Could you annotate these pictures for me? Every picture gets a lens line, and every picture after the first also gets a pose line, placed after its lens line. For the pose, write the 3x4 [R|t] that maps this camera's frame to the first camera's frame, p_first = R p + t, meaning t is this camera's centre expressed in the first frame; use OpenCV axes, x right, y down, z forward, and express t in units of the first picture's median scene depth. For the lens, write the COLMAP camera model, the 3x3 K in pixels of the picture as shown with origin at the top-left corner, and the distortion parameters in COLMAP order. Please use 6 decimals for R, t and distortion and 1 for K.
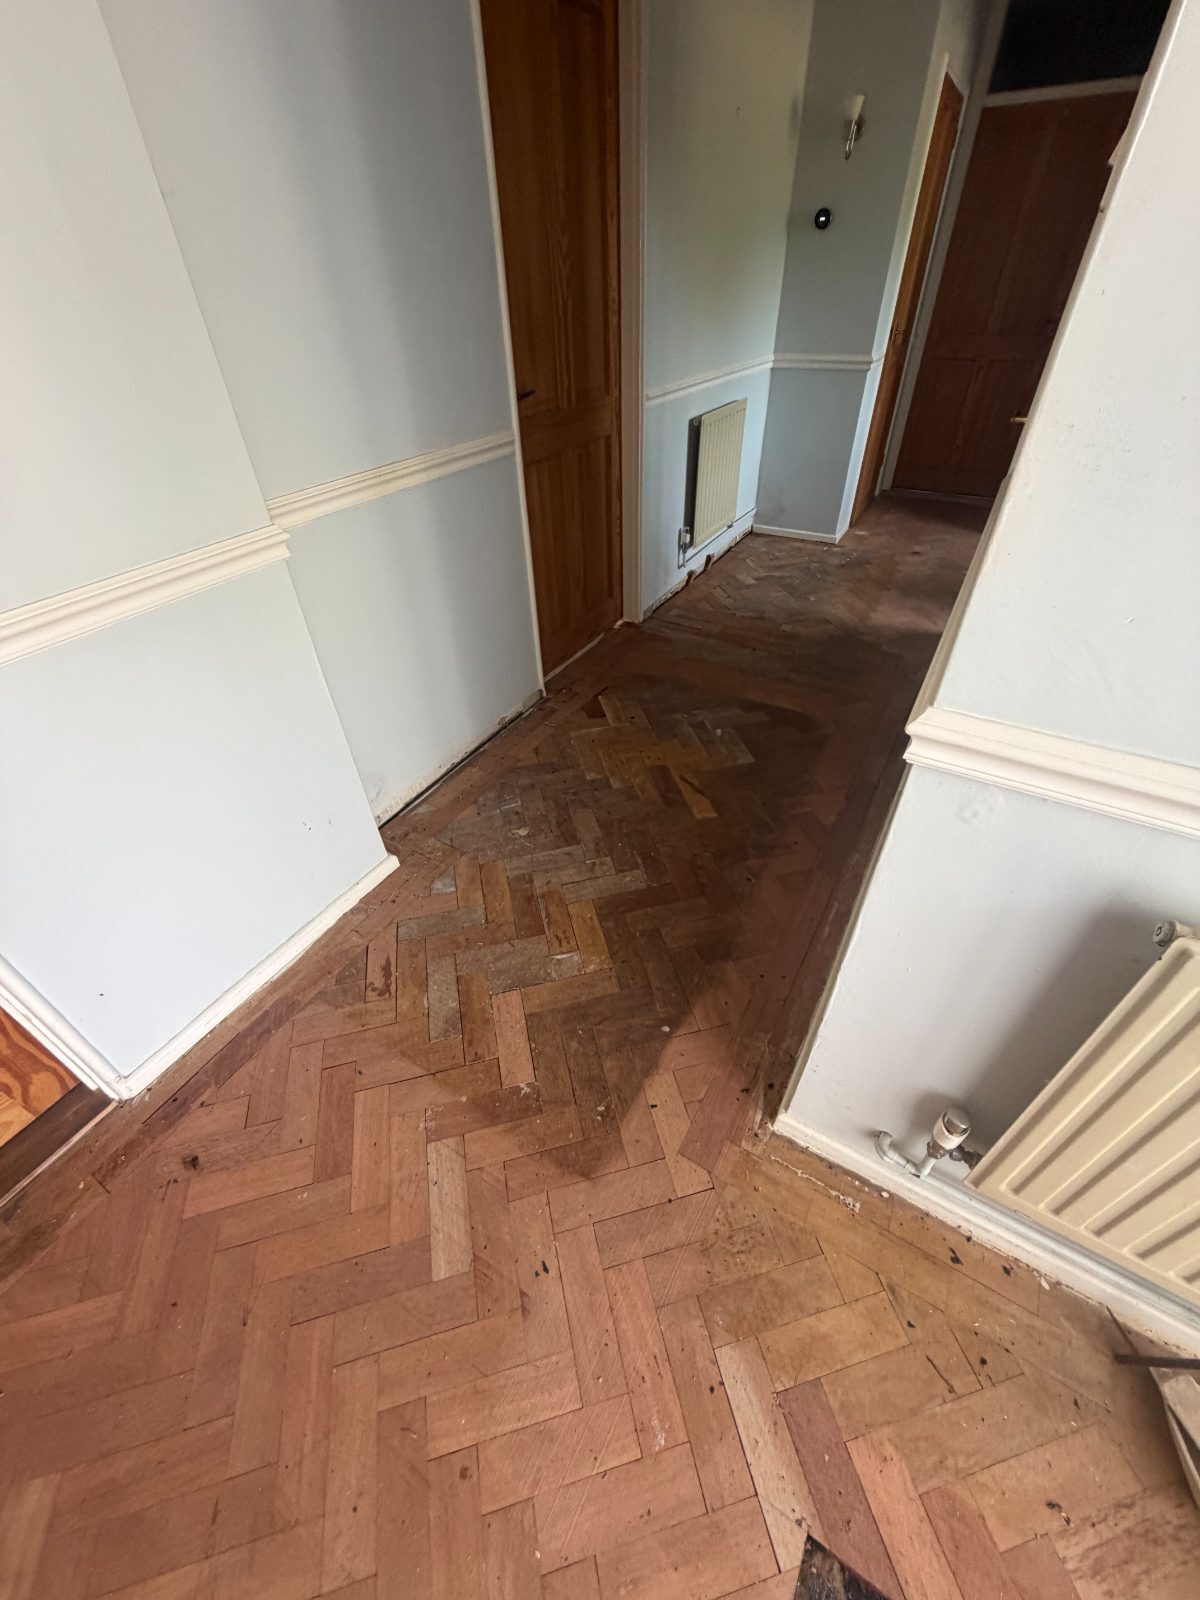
lens RADIAL K [[638.1, 0, 598.2], [0, 638.1, 792.8], [0, 0, 1]] dist [0.002118, -0.001039]
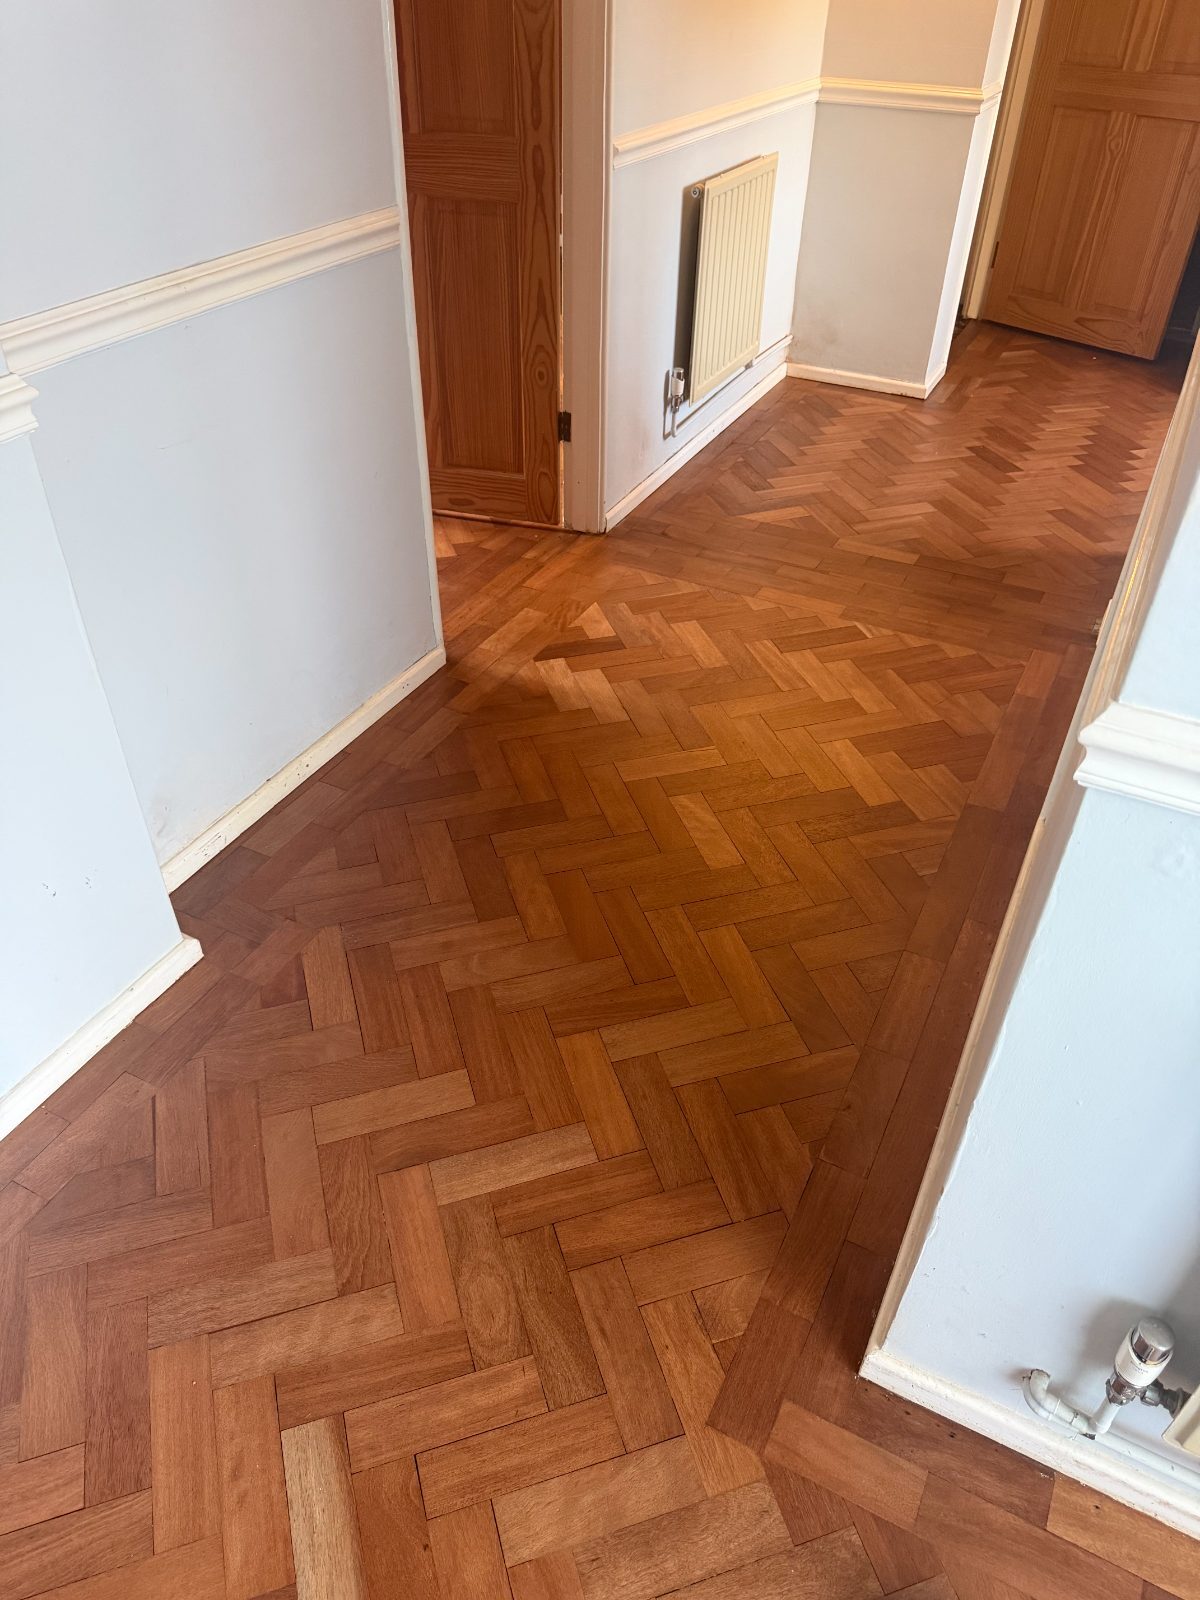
lens RADIAL K [[1141.4, 0, 594.6], [0, 1141.4, 802.1], [0, 0, 1]] dist [0.016239, -0.020117]
pose [[0.996736, -0.005423, 0.080550, -0.051428], [0.006743, 0.999847, -0.016126, -0.006277], [-0.080450, 0.016617, 0.996620, -0.064984]]
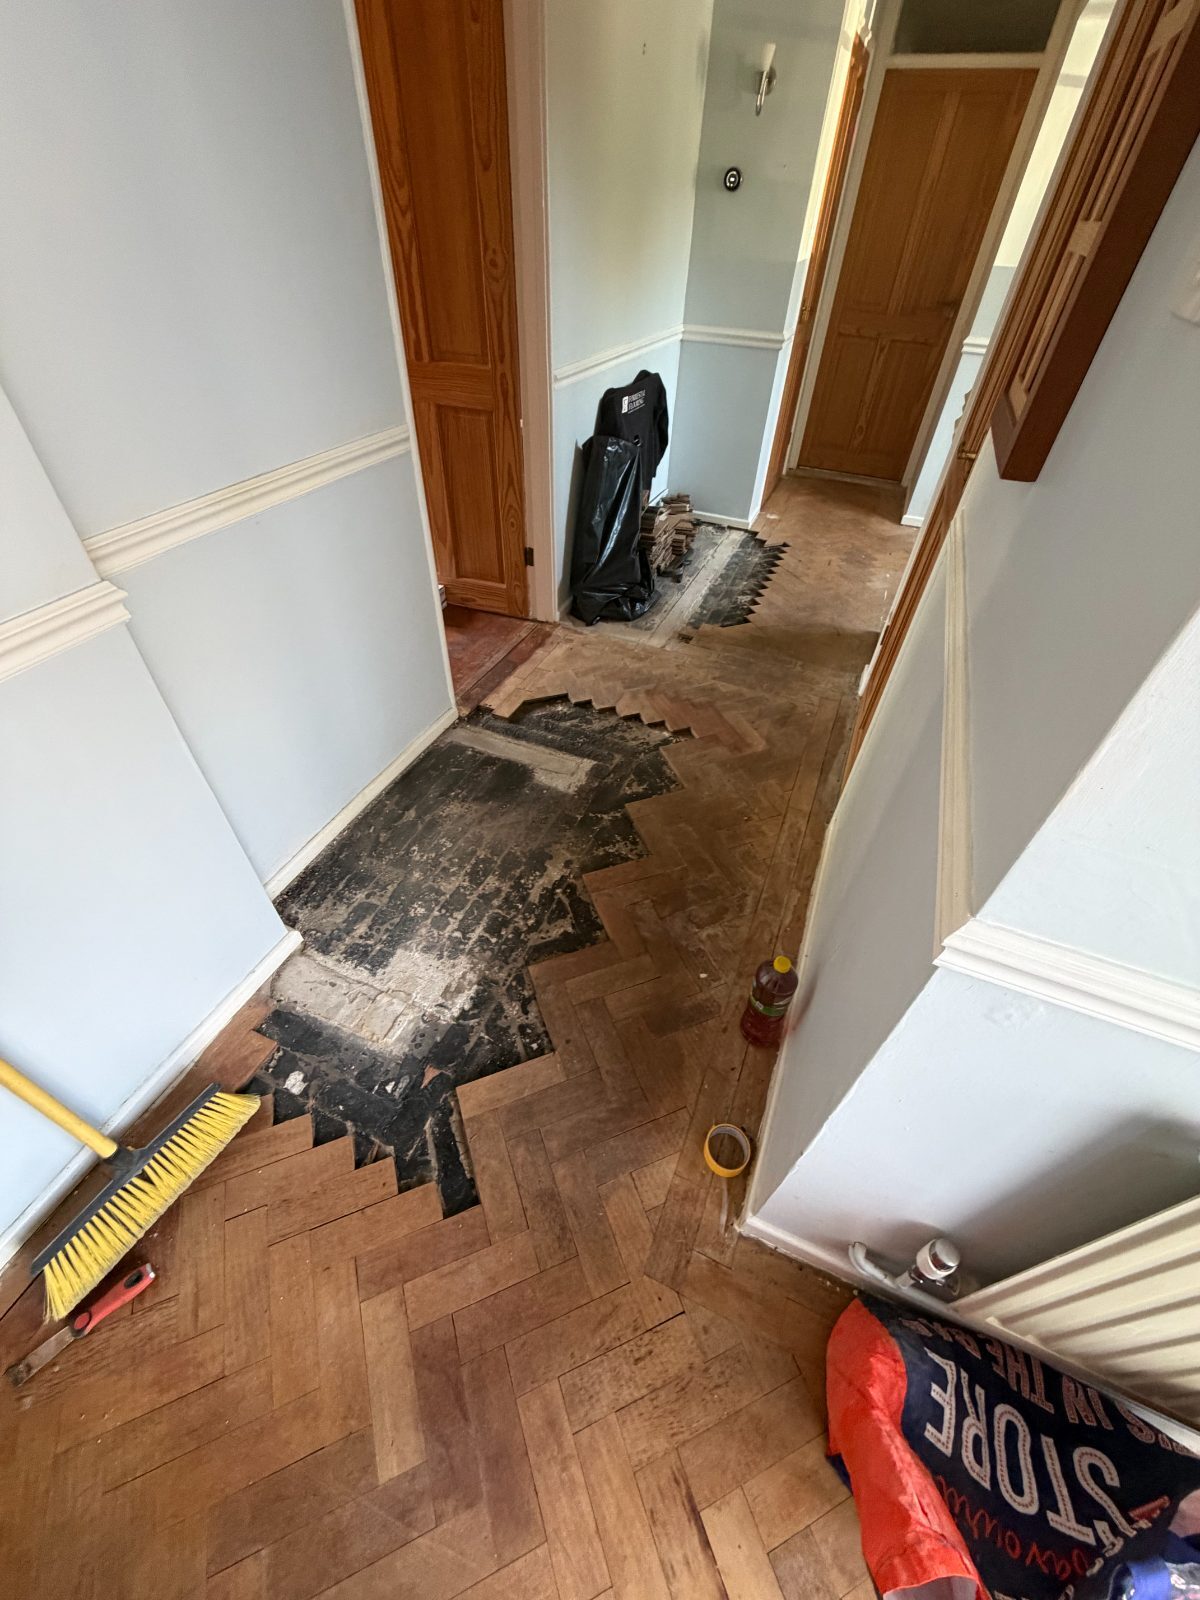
lens RADIAL K [[638.1, 0, 598.7], [0, 638.1, 793.2], [0, 0, 1]] dist [0.002118, -0.001039]
pose [[0.988748, -0.047174, 0.141958, -0.030269], [0.037782, 0.996960, 0.068142, -0.157276], [-0.144741, -0.062012, 0.987525, 0.108959]]
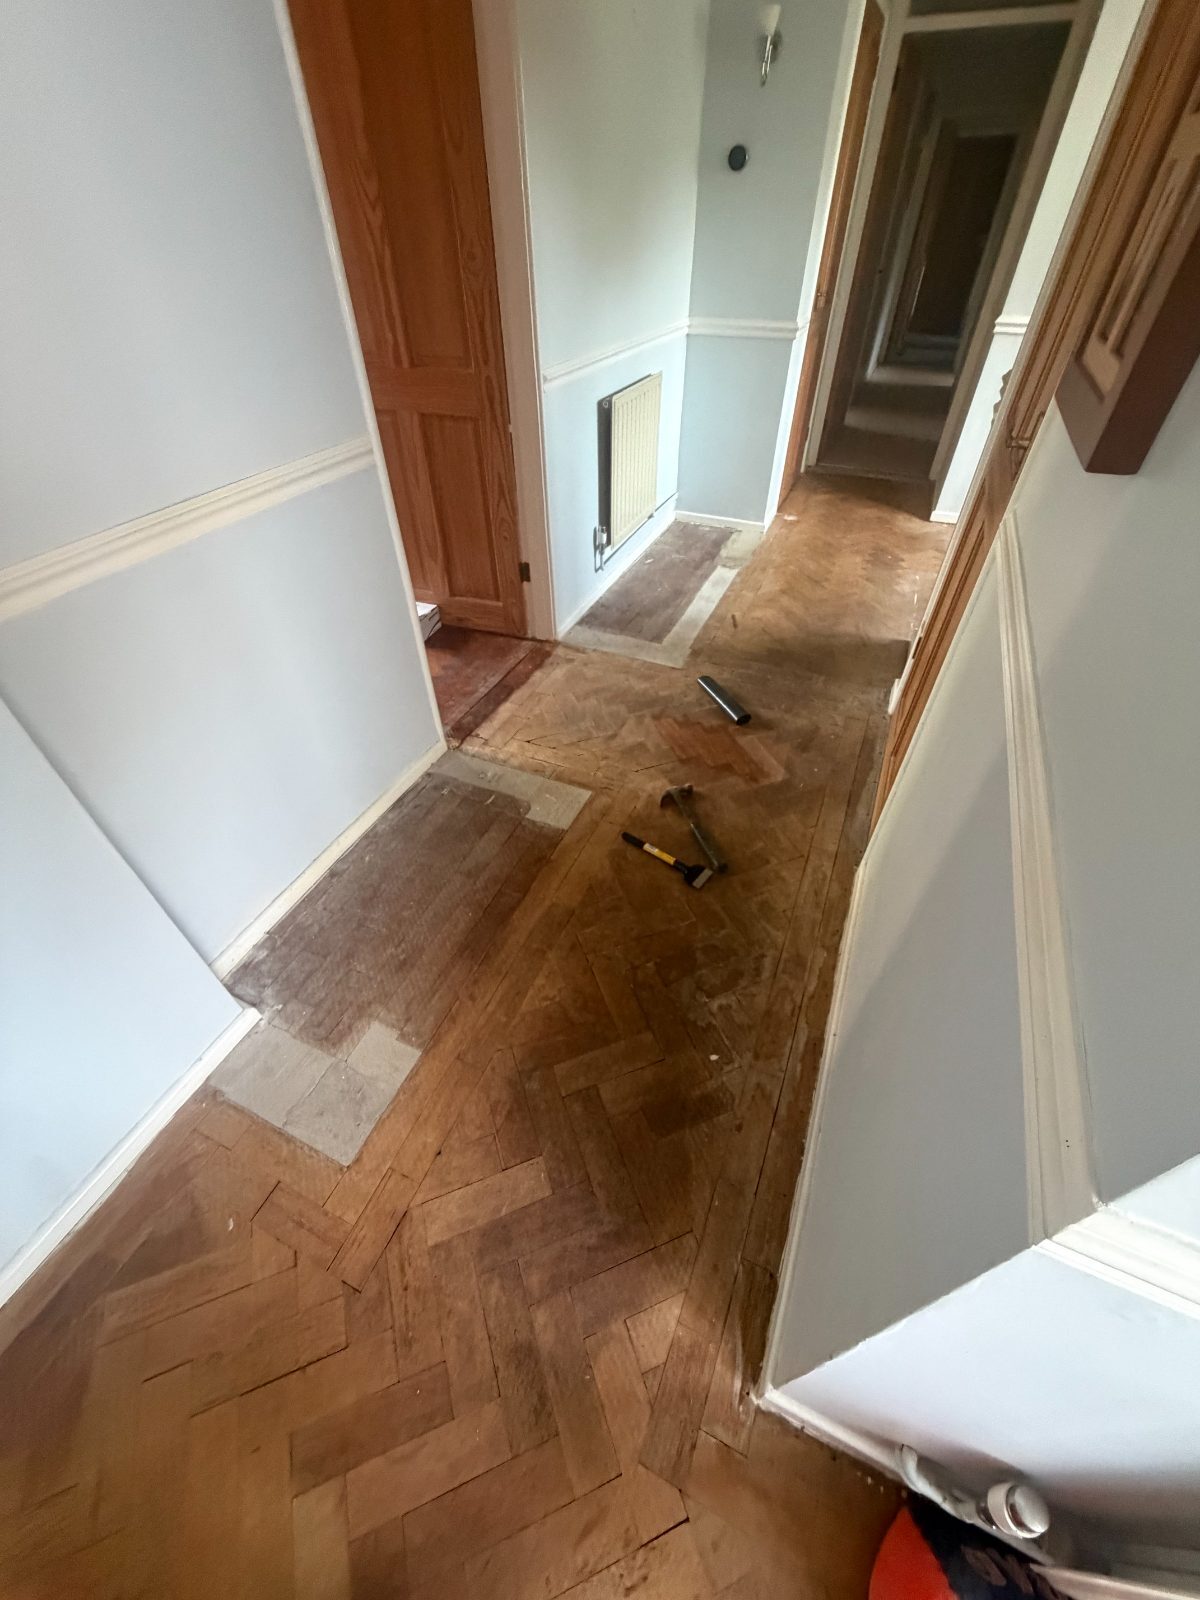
lens RADIAL K [[638.1, 0, 599.2], [0, 638.1, 792.7], [0, 0, 1]] dist [0.002118, -0.001039]
pose [[0.992526, -0.065816, 0.102764, 0.043133], [0.059932, 0.996437, 0.059339, -0.215994], [-0.106303, -0.052737, 0.992934, 0.237680]]
